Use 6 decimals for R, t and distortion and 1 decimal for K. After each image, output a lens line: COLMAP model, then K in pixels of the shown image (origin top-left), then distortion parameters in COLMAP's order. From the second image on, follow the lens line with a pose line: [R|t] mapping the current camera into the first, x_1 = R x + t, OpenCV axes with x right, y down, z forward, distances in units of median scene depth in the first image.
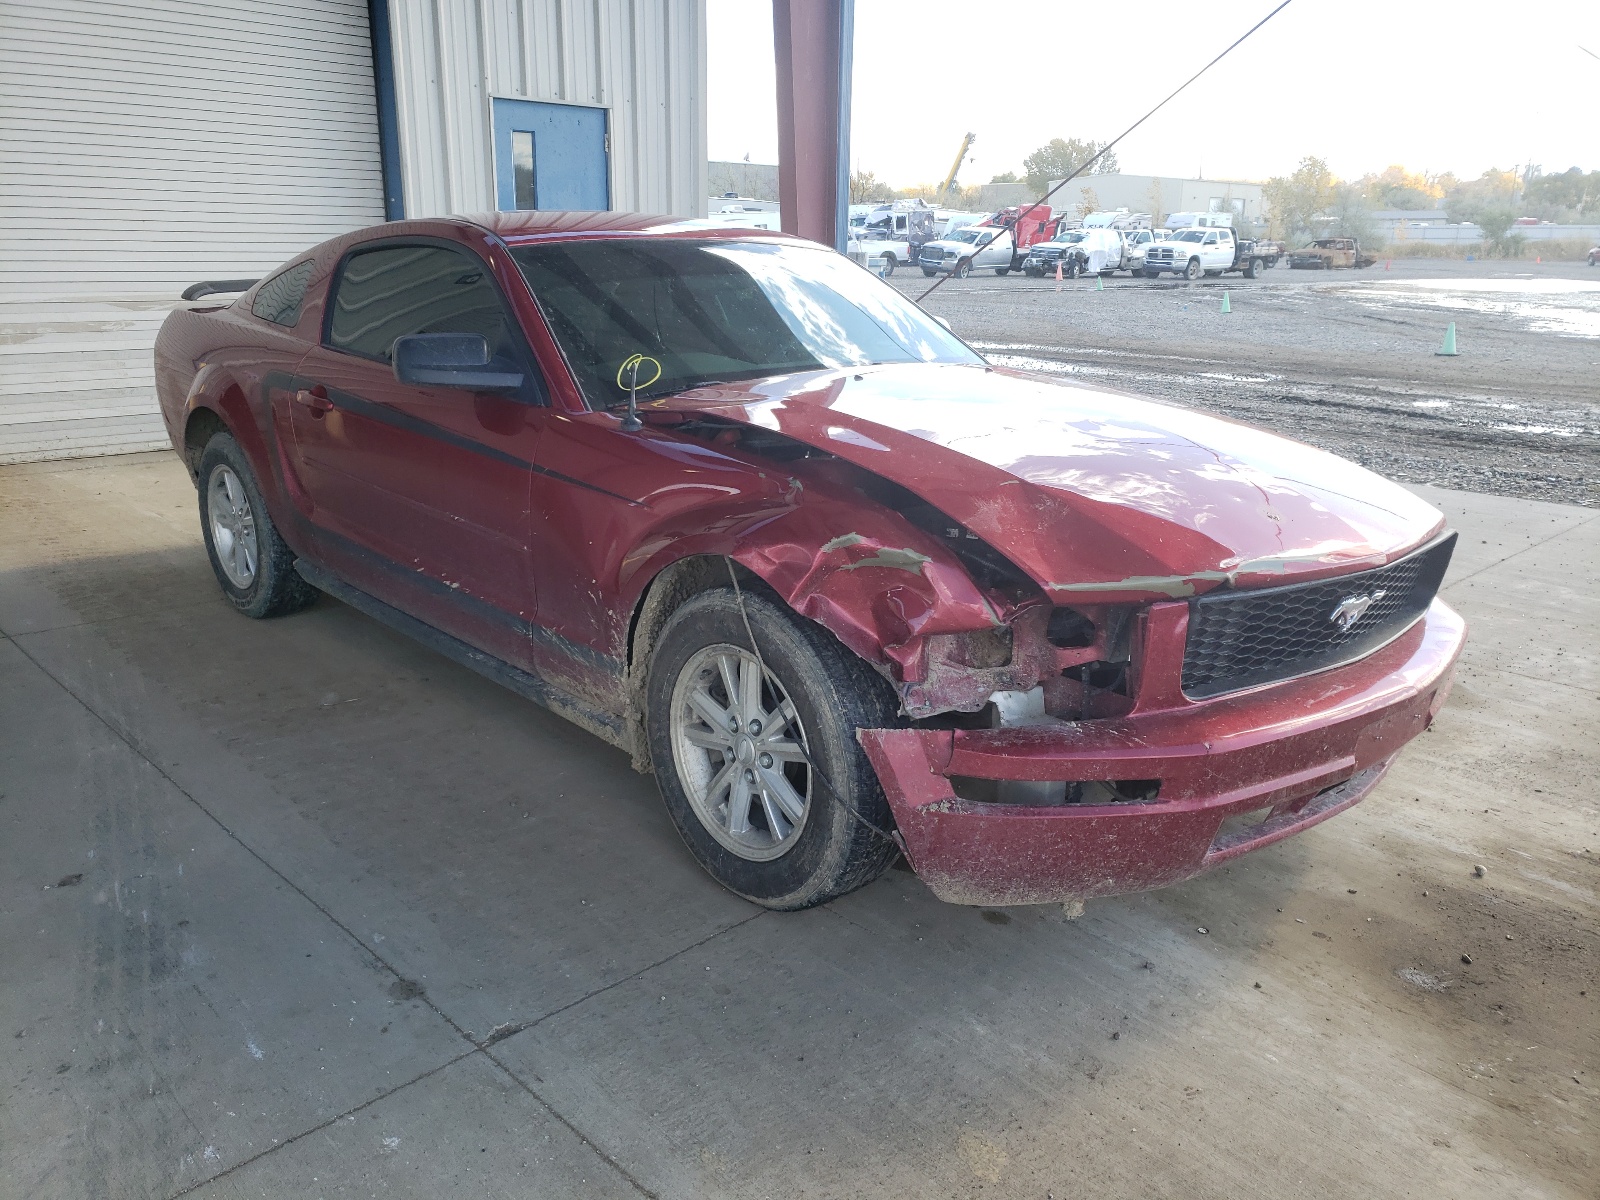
lens RADIAL K [[1215.6, 0, 800.0], [0, 1215.6, 600.0], [0, 0, 1]] dist [0.121973, -0.094680]
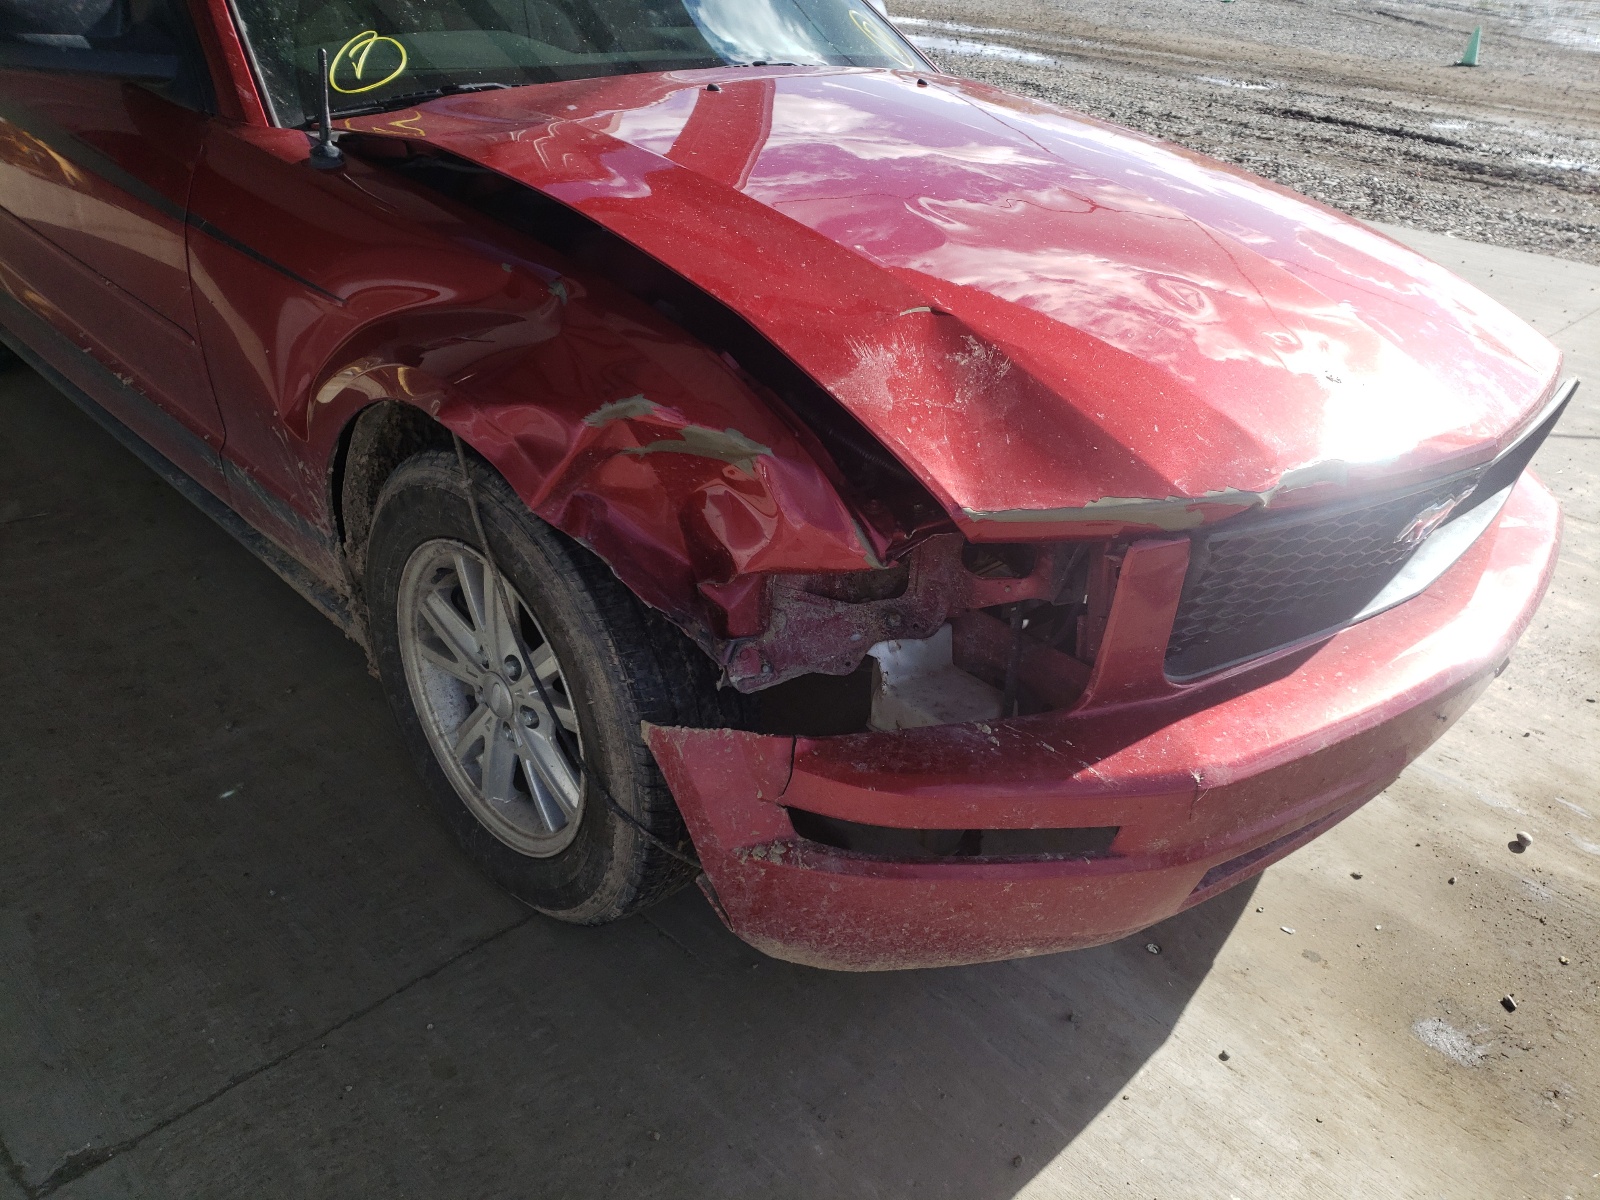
lens RADIAL K [[844.8, 0, 883.8], [0, 844.8, 412.3], [0, 0, 1]] dist [0.058968, -0.021845]
pose [[0.998853, 0.028409, 0.038542, 0.139075], [-0.036715, 0.971132, 0.235701, -0.142099], [-0.030733, -0.236846, 0.971061, 0.581574]]
